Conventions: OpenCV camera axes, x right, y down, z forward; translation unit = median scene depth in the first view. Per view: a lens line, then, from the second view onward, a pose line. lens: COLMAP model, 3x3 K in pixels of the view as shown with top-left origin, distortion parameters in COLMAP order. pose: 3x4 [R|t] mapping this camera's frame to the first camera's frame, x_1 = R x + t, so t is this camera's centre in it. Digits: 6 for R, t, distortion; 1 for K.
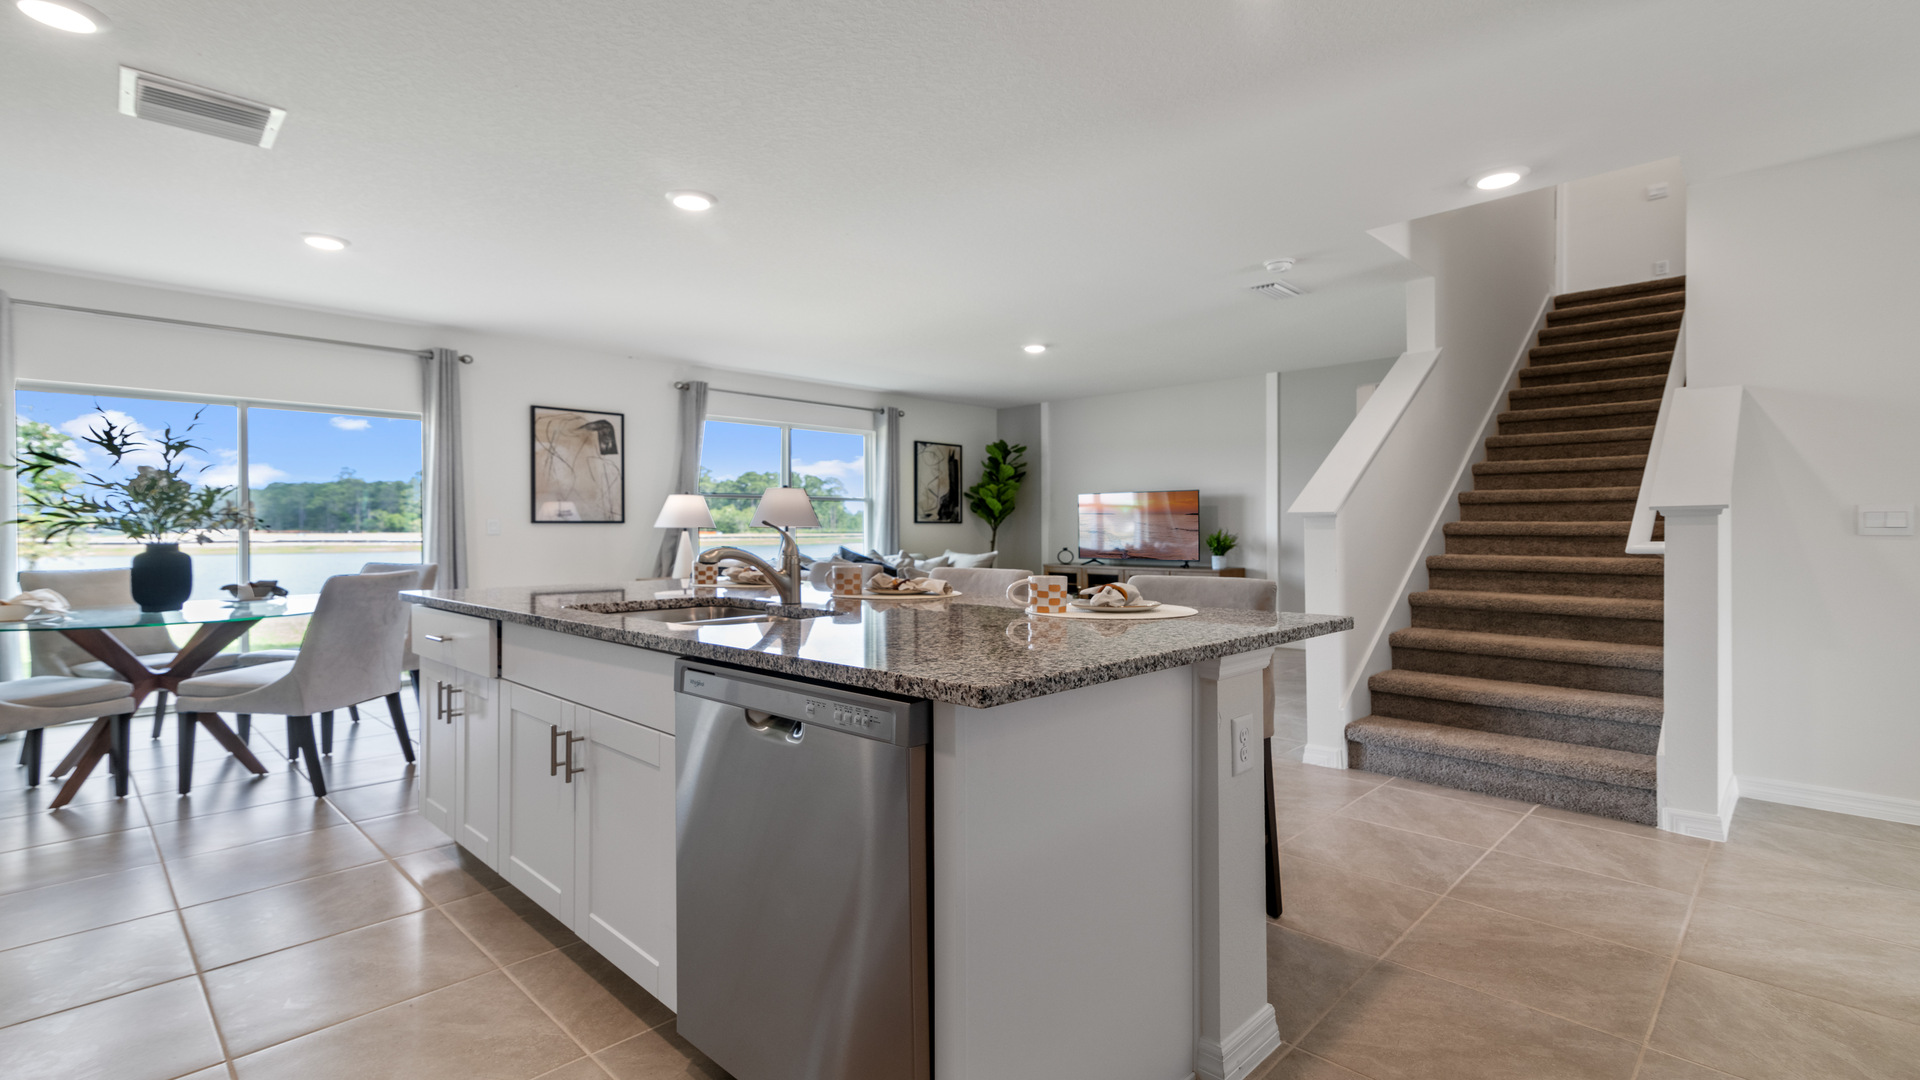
lens RADIAL K [[861.6, 0, 958.4], [0, 861.6, 535.5], [0, 0, 1]] dist [0.022316, -0.000260]
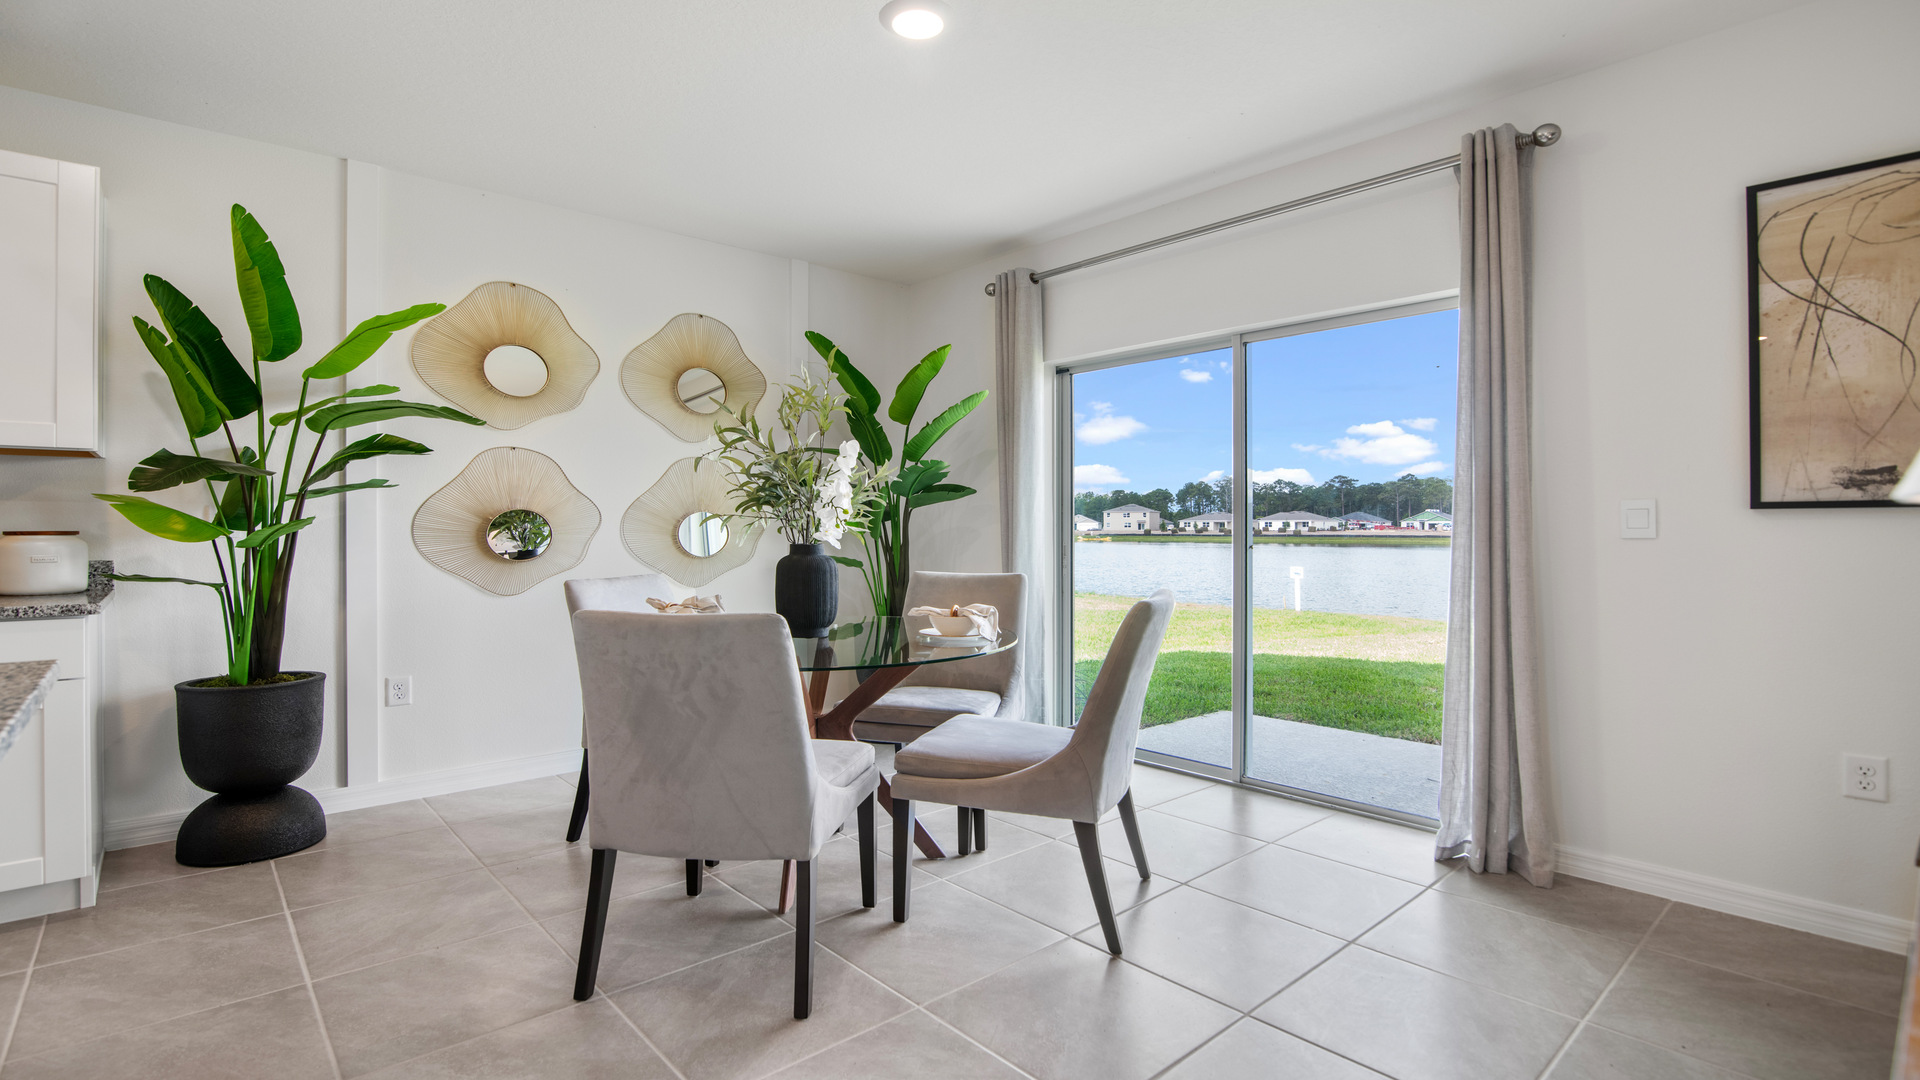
lens RADIAL K [[886.0, 0, 970.1], [0, 886.0, 522.1], [0, 0, 1]] dist [-0.011211, -0.002523]
pose [[-0.072453, -0.005355, -0.997357, -0.096696], [-0.006678, 0.999966, -0.004884, -0.004022], [0.997349, 0.006307, -0.072486, 0.695631]]
